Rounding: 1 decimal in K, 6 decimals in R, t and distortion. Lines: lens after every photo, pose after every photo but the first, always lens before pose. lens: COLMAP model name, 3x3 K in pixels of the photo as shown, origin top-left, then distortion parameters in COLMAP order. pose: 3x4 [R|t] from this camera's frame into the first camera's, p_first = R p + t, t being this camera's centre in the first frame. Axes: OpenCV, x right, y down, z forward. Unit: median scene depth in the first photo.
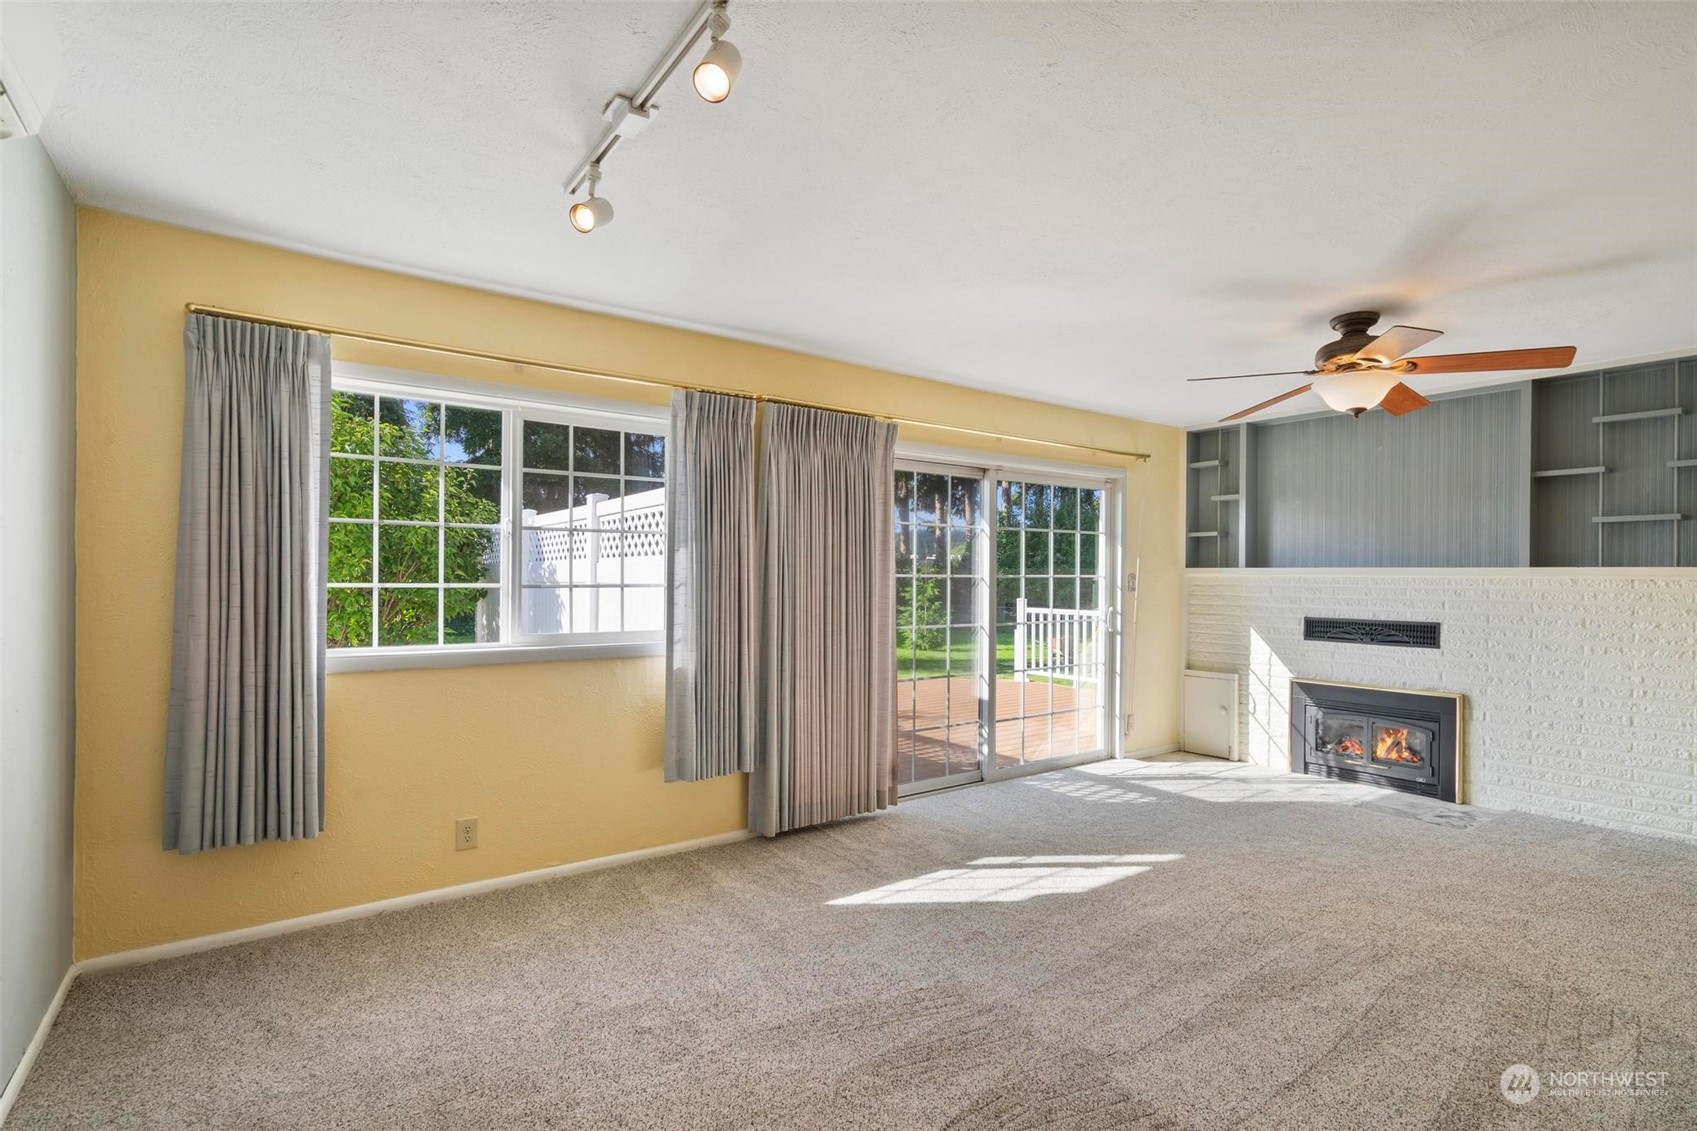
lens RADIAL K [[817.6, 0, 850.1], [0, 817.6, 575.3], [0, 0, 1]] dist [-0.001854, 0.001543]
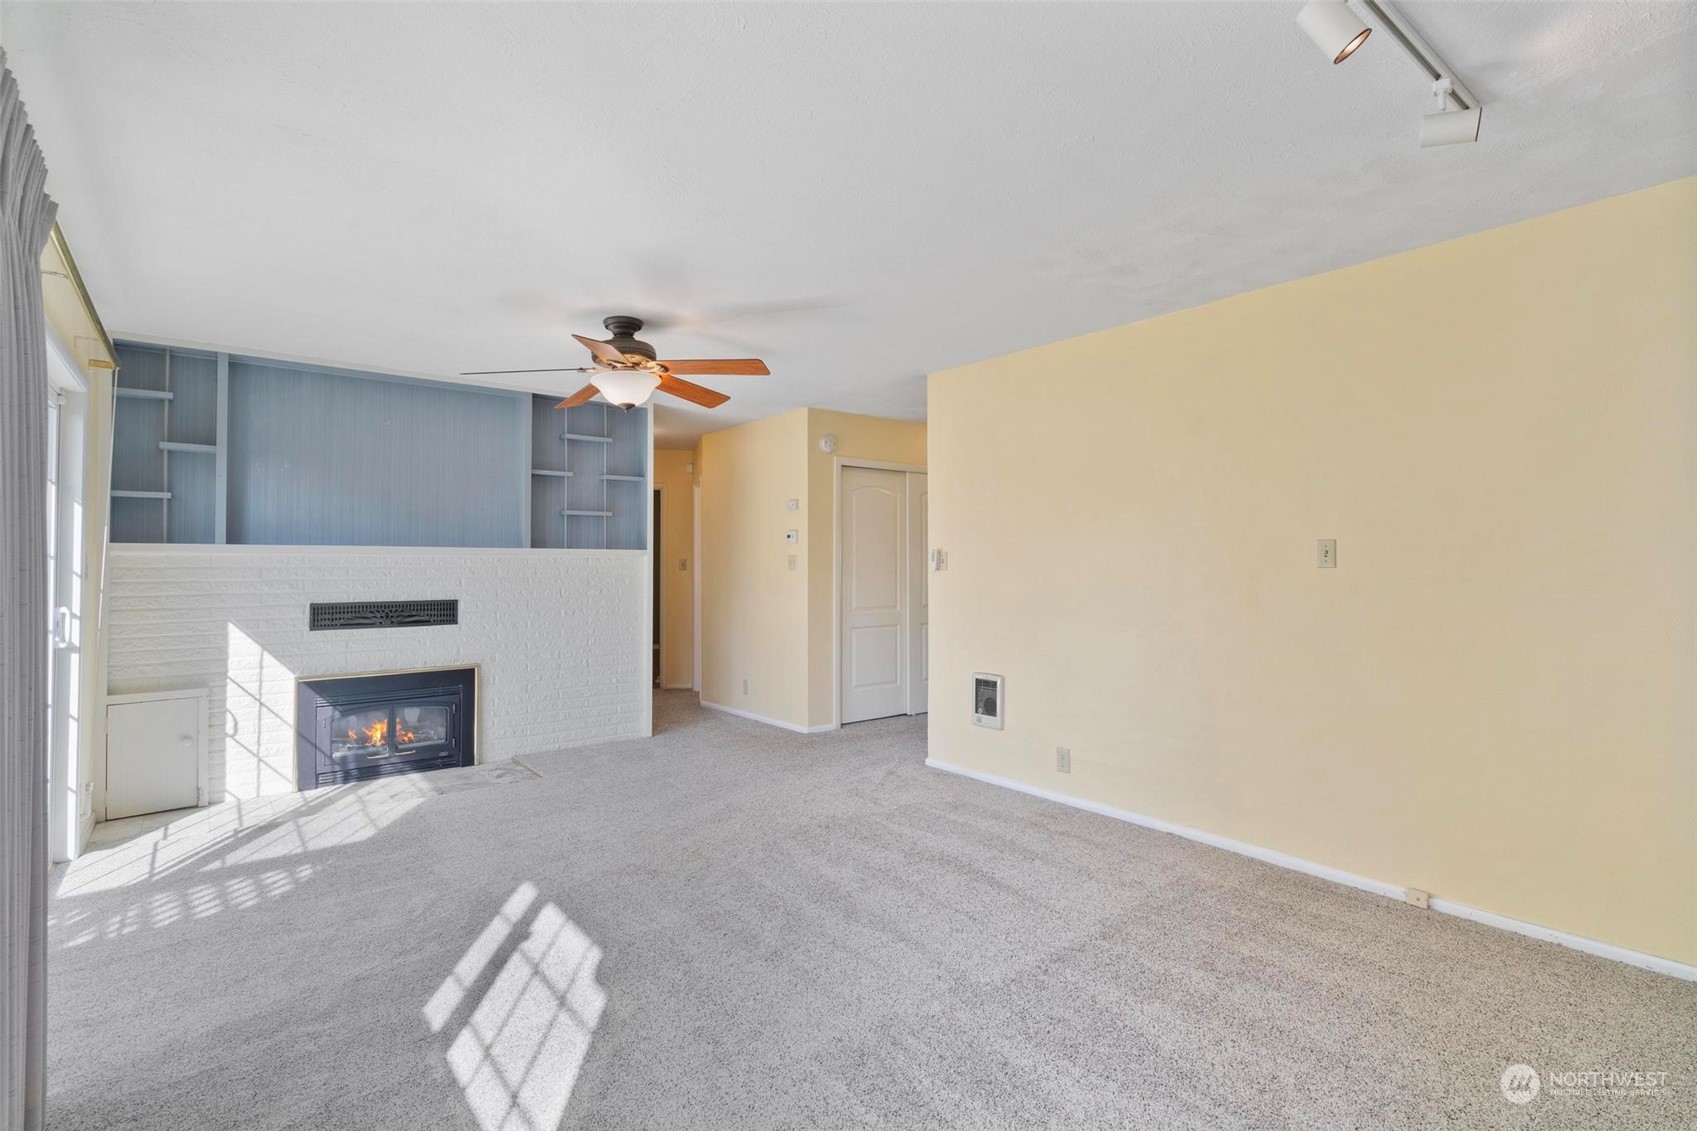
lens RADIAL K [[817.6, 0, 863.5], [0, 817.6, 537.3], [0, 0, 1]] dist [-0.001854, 0.001543]
pose [[-0.067952, 0.022457, 0.997436, -0.349774], [-0.002807, 0.999738, -0.022701, -0.000164], [-0.997685, -0.004342, -0.067871, 0.515231]]
